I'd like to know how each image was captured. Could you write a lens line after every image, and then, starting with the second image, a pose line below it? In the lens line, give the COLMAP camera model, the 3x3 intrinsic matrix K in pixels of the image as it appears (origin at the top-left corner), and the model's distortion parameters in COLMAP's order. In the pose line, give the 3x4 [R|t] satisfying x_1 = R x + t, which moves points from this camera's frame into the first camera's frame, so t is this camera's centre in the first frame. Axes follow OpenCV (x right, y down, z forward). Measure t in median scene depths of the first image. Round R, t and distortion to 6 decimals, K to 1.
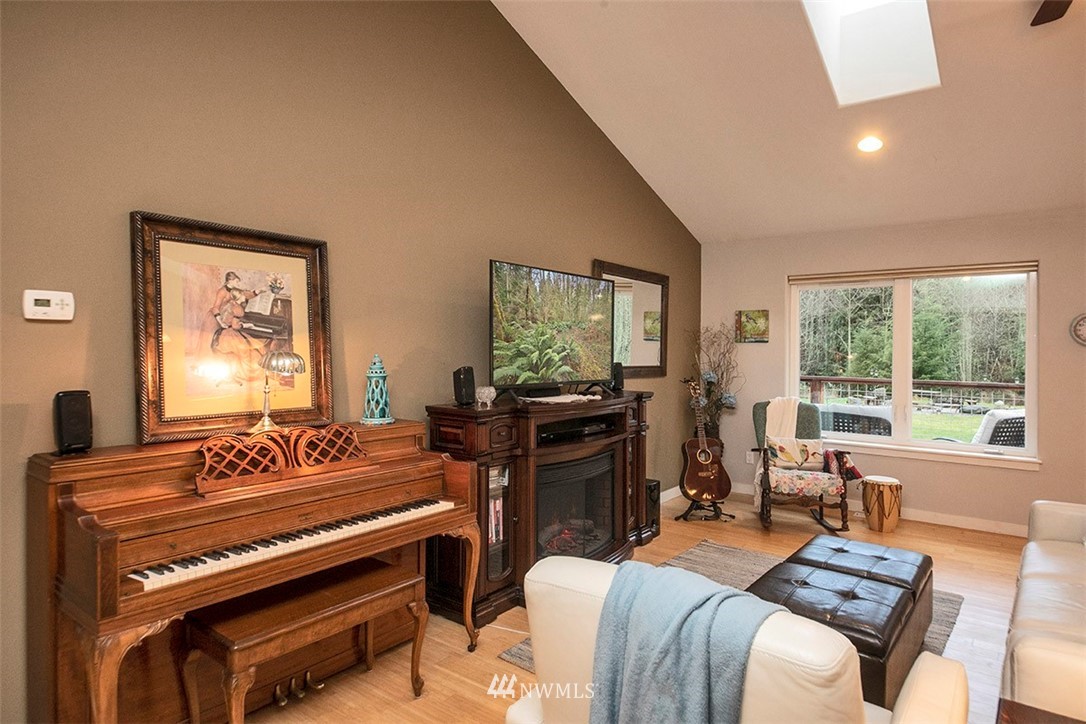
lens RADIAL K [[629.4, 0, 543.0], [0, 629.4, 362.0], [0, 0, 1]] dist [0.018034, -0.001658]
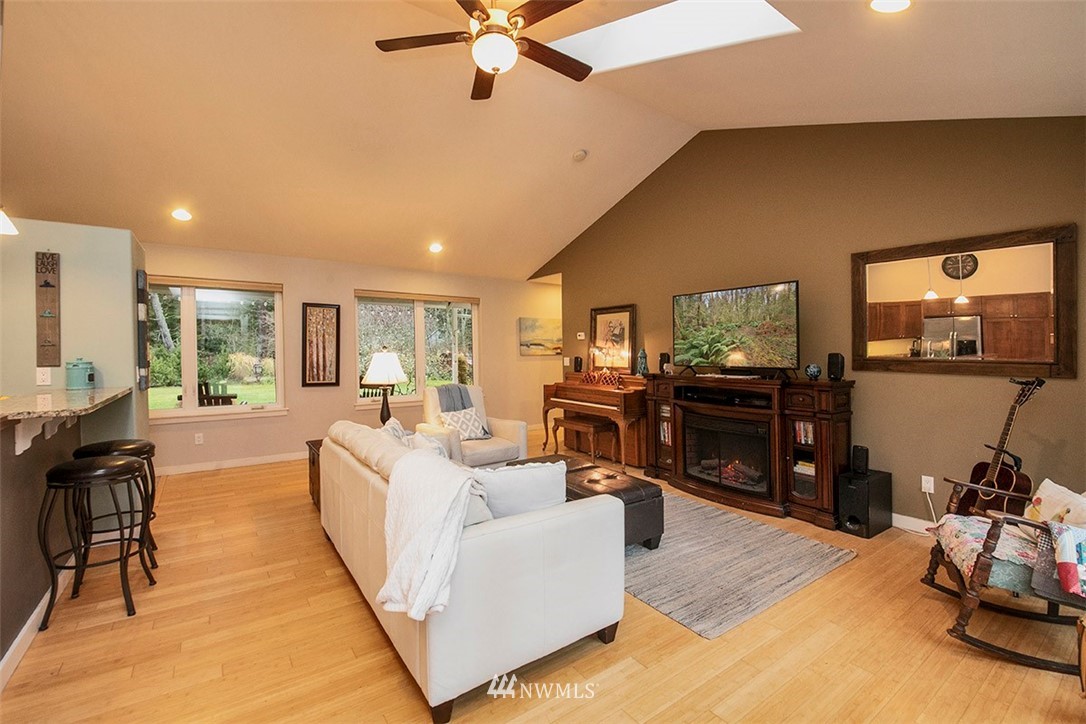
lens RADIAL K [[467.0, 0, 542.8], [0, 467.0, 346.2], [0, 0, 1]] dist [0.000344, -0.006680]
pose [[-0.305489, -0.007421, -0.952167, 1.306653], [-0.008740, 0.999949, -0.004989, -0.004920], [0.952155, 0.006798, -0.305538, 1.033634]]
